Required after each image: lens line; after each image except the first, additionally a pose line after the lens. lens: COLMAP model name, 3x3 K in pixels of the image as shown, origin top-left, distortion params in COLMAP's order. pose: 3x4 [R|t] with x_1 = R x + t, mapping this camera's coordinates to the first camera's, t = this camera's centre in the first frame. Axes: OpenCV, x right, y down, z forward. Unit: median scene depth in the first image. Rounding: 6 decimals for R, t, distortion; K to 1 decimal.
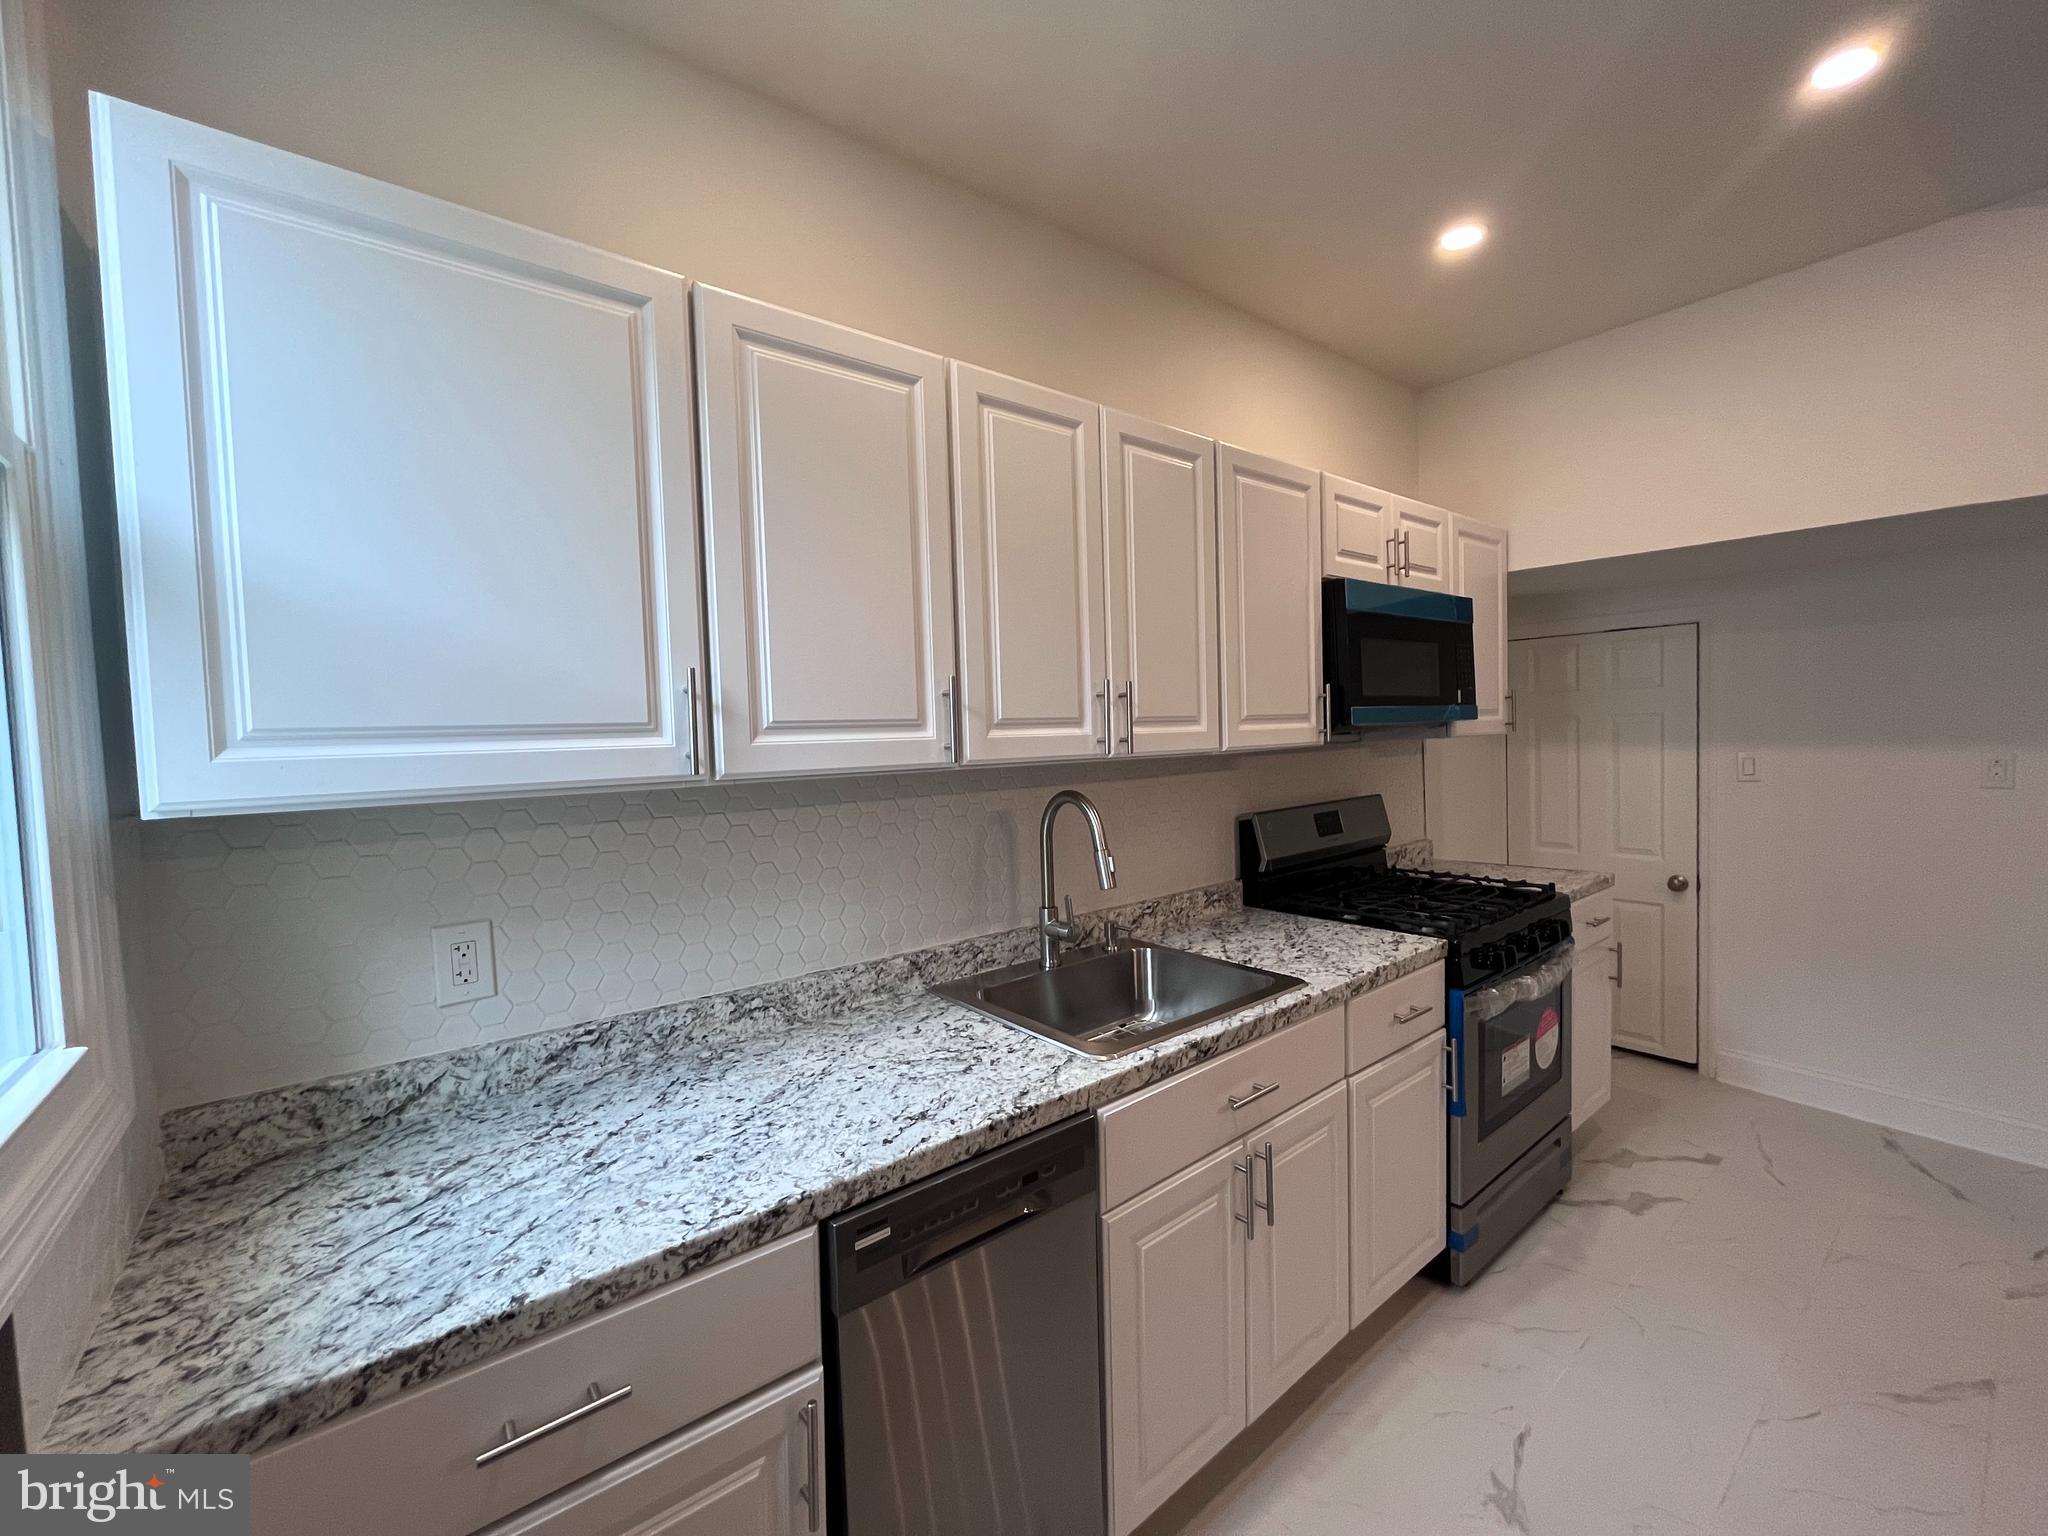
lens RADIAL K [[832.9, 0, 1017.1], [0, 832.9, 767.5], [0, 0, 1]] dist [-0.003819, 0.000200]
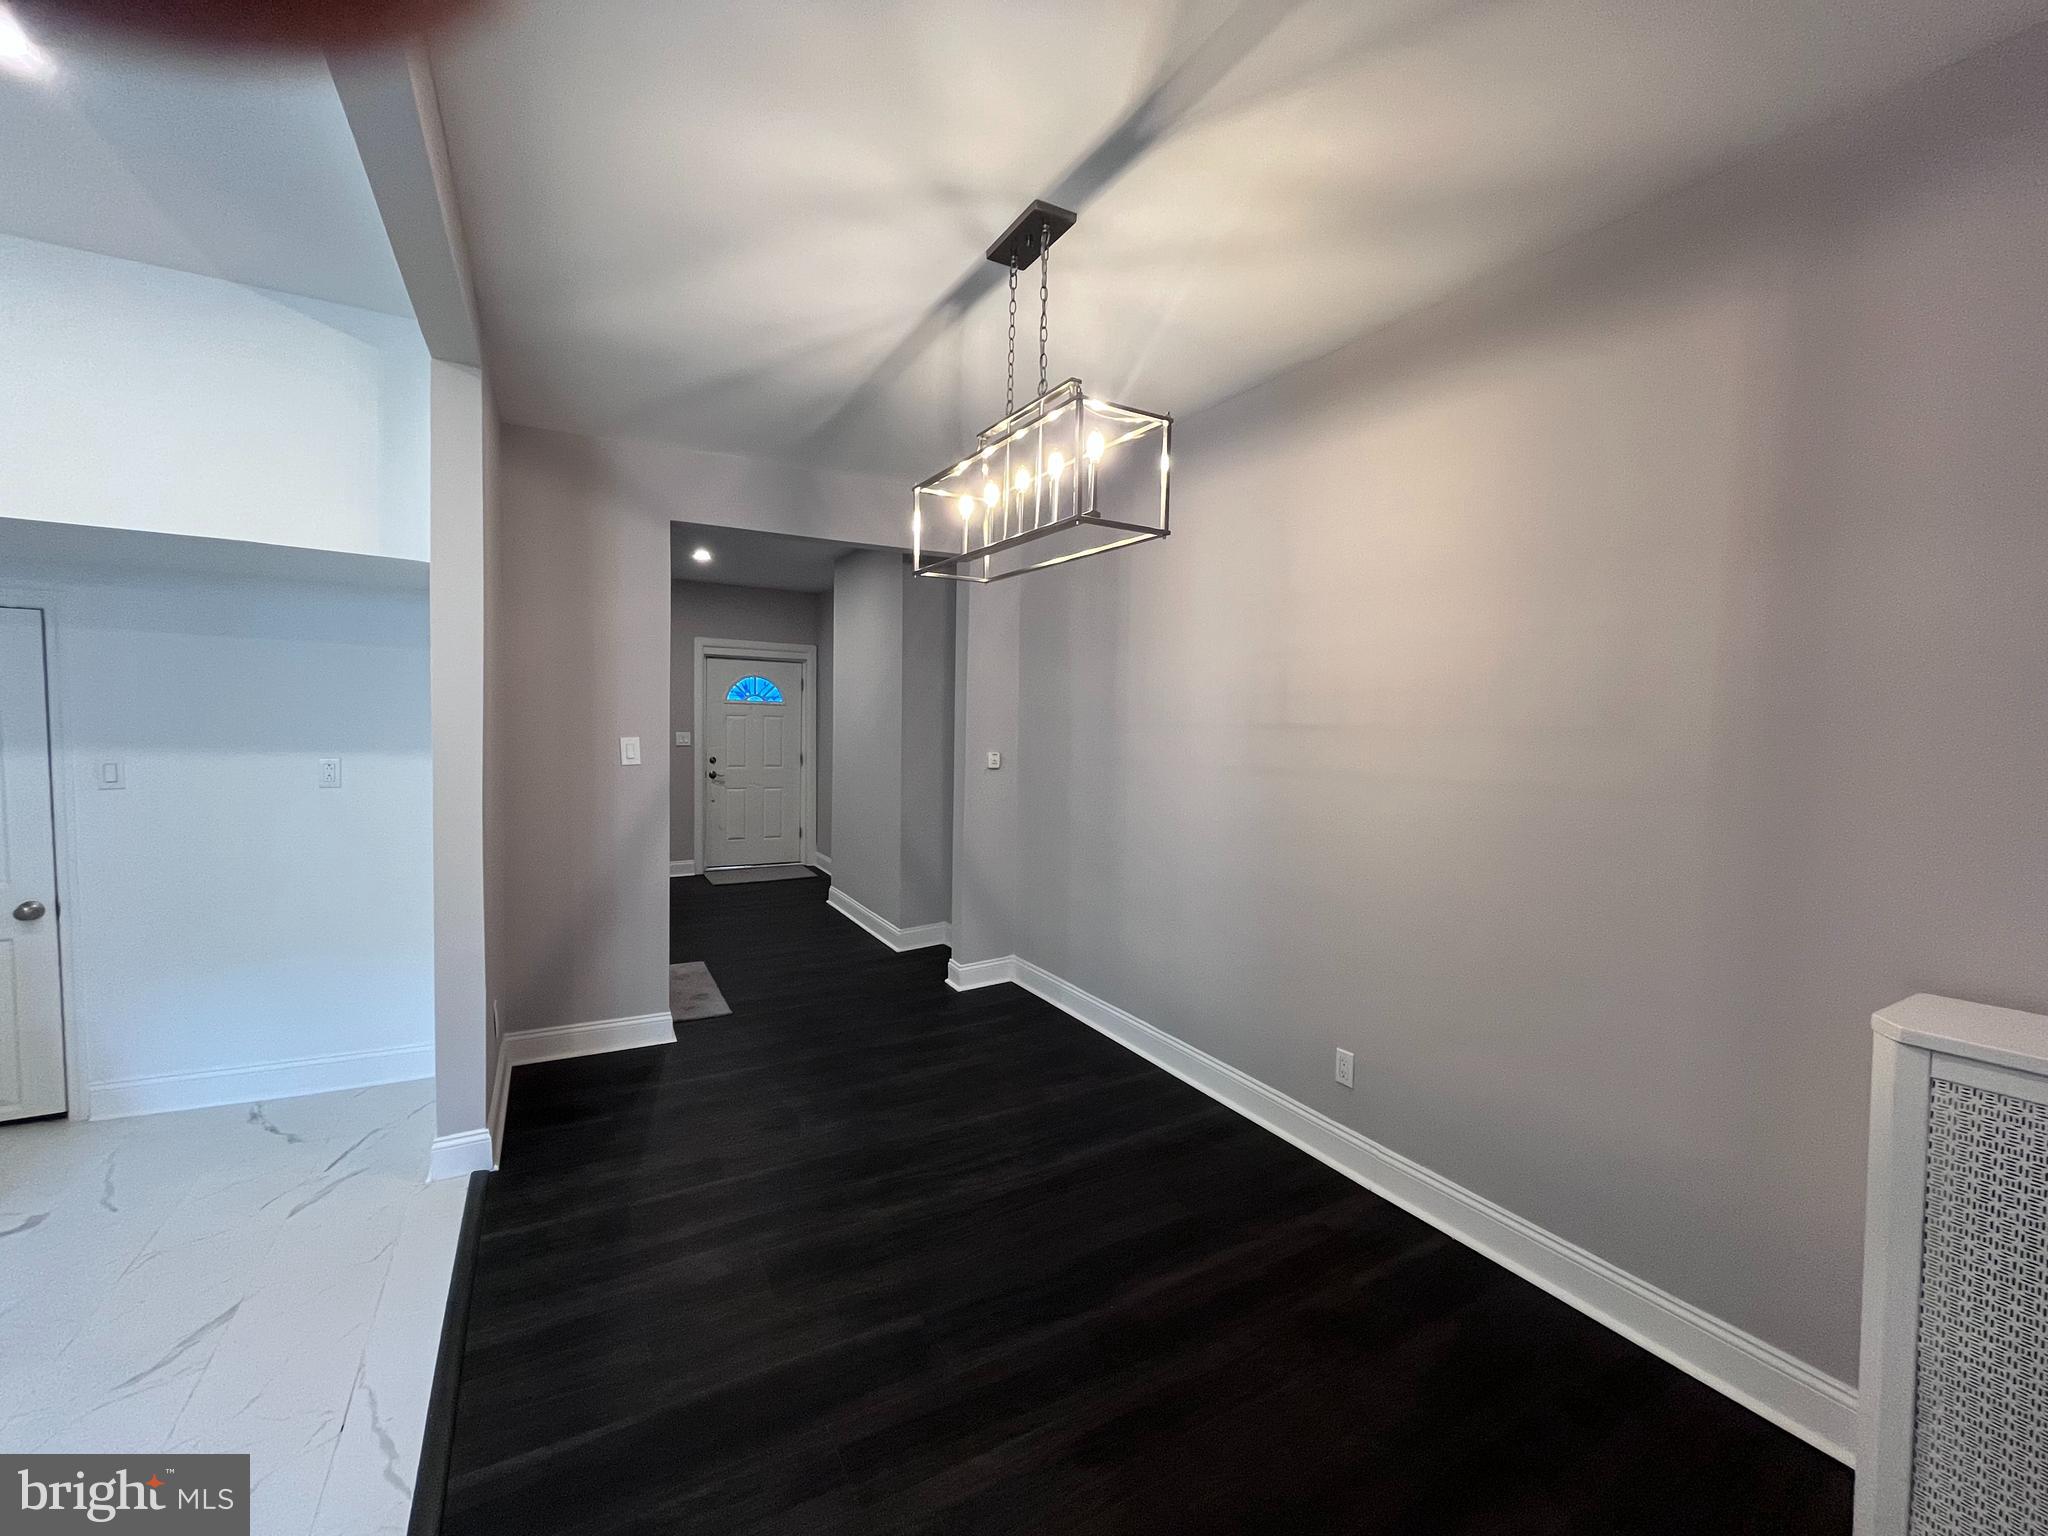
lens RADIAL K [[832.9, 0, 1014.6], [0, 832.9, 769.0], [0, 0, 1]] dist [-0.003819, 0.000200]
pose [[0.161049, -0.015709, 0.986821, 0.187770], [0.015388, 0.999792, 0.013404, -0.004198], [-0.986826, 0.013026, 0.161257, -0.225903]]
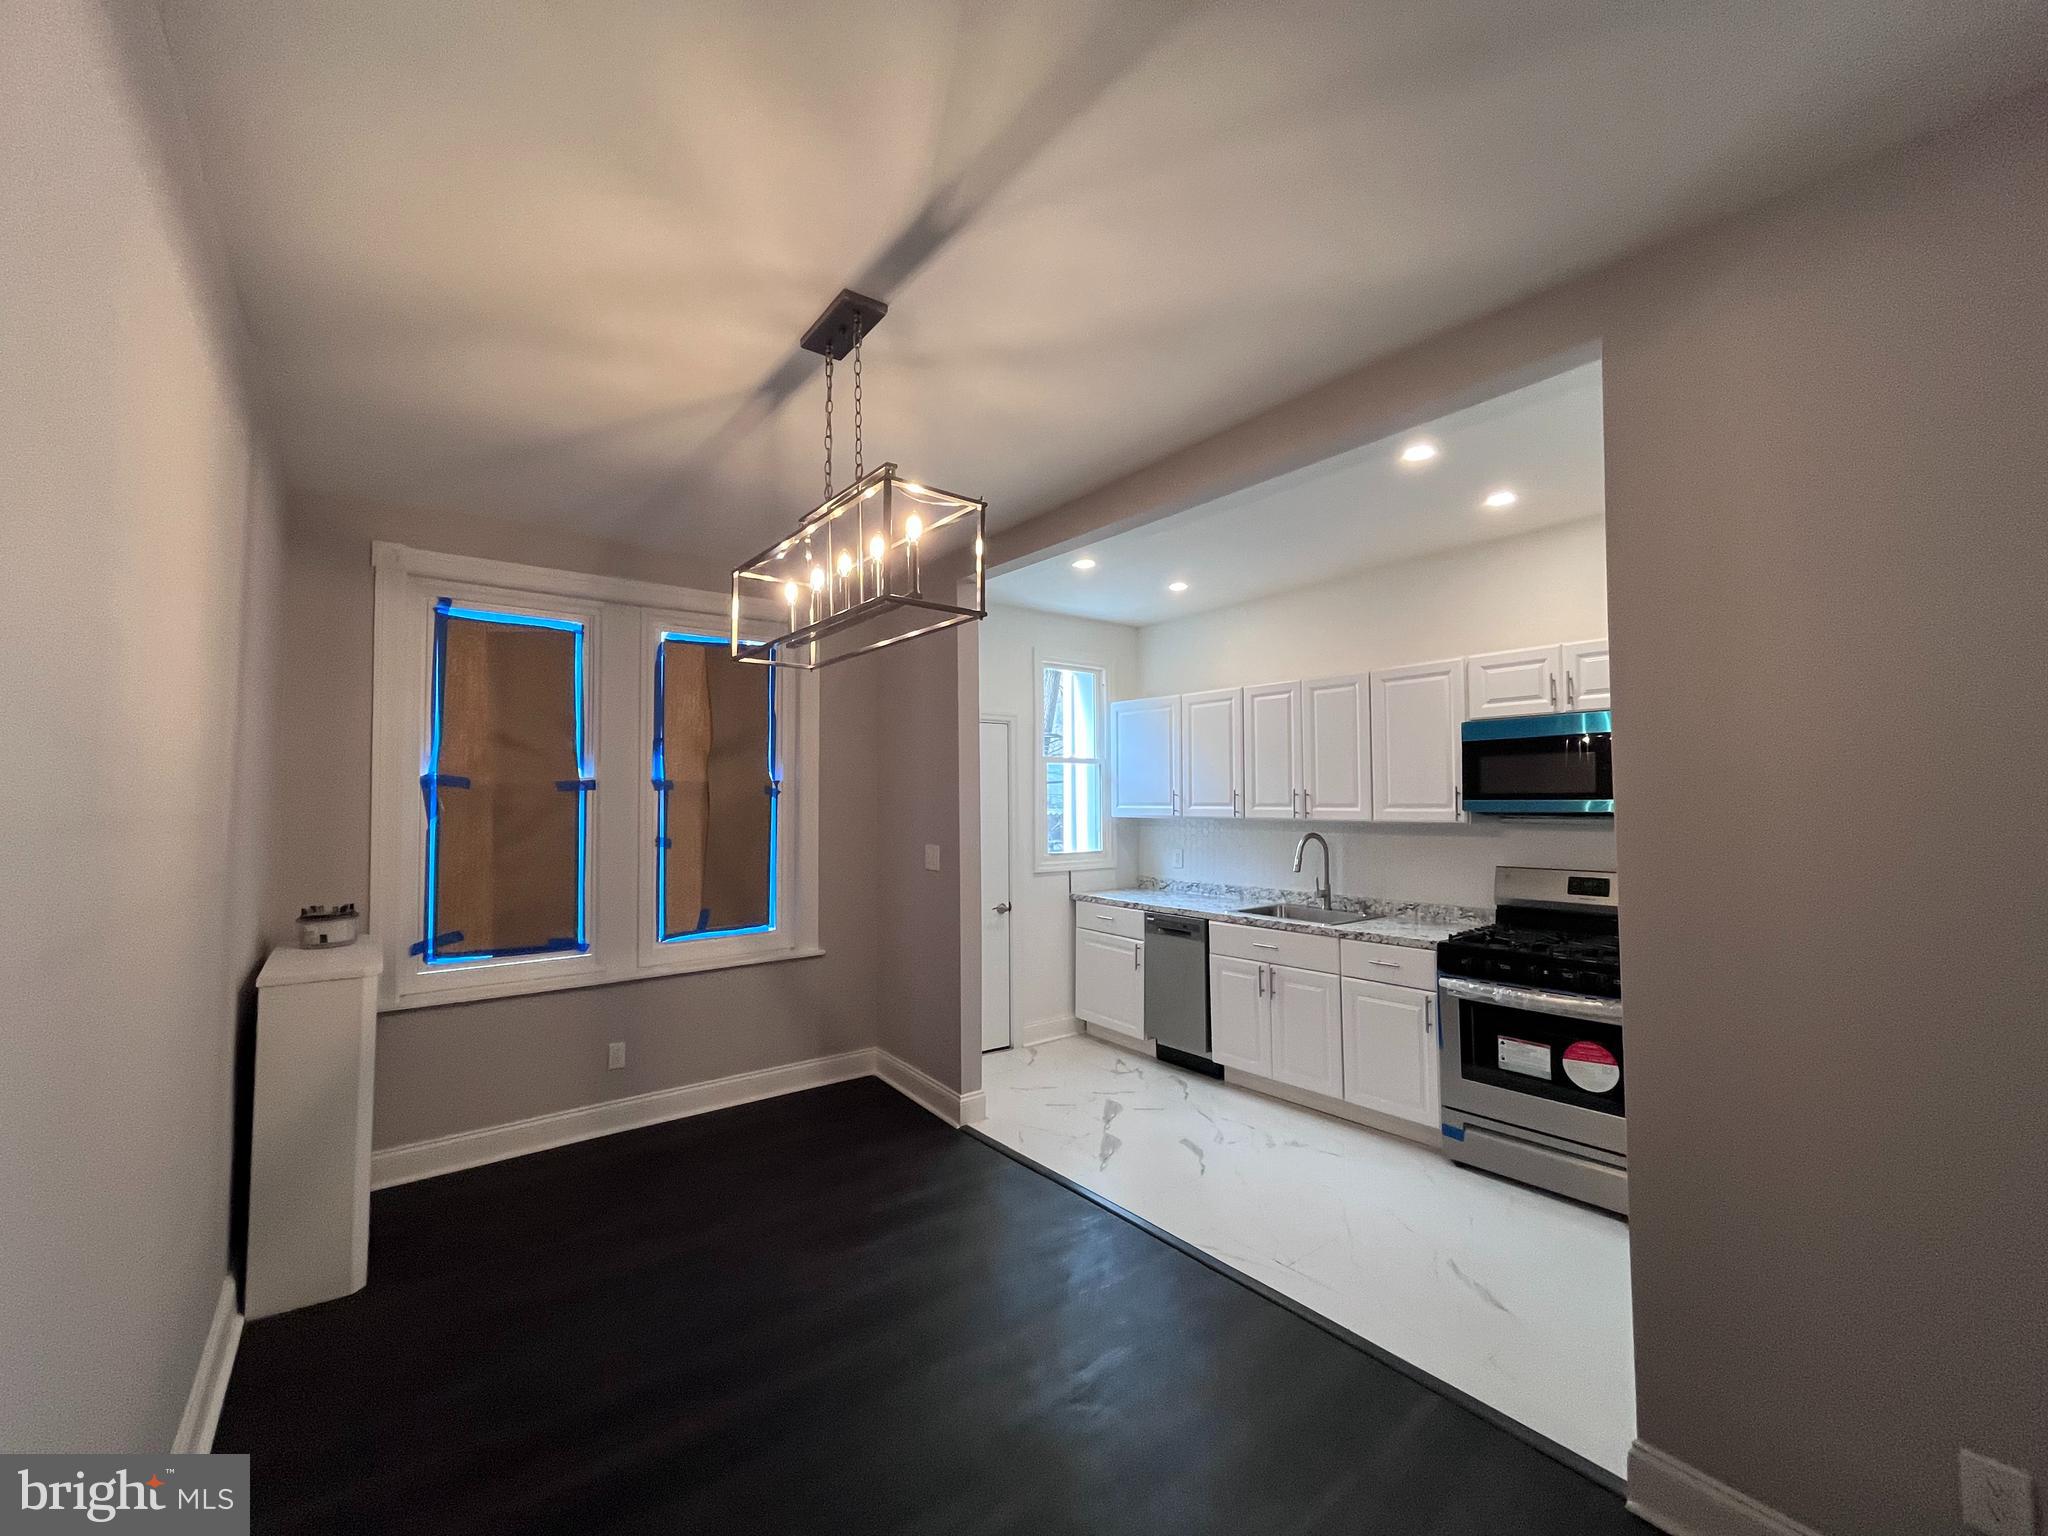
lens RADIAL K [[832.9, 0, 1018.6], [0, 832.9, 768.2], [0, 0, 1]] dist [-0.003819, 0.000200]
pose [[-0.009073, -0.005763, -0.999942, 2.177433], [-0.035944, 0.999339, -0.005434, -0.101881], [0.999313, 0.035892, -0.009274, 0.146329]]
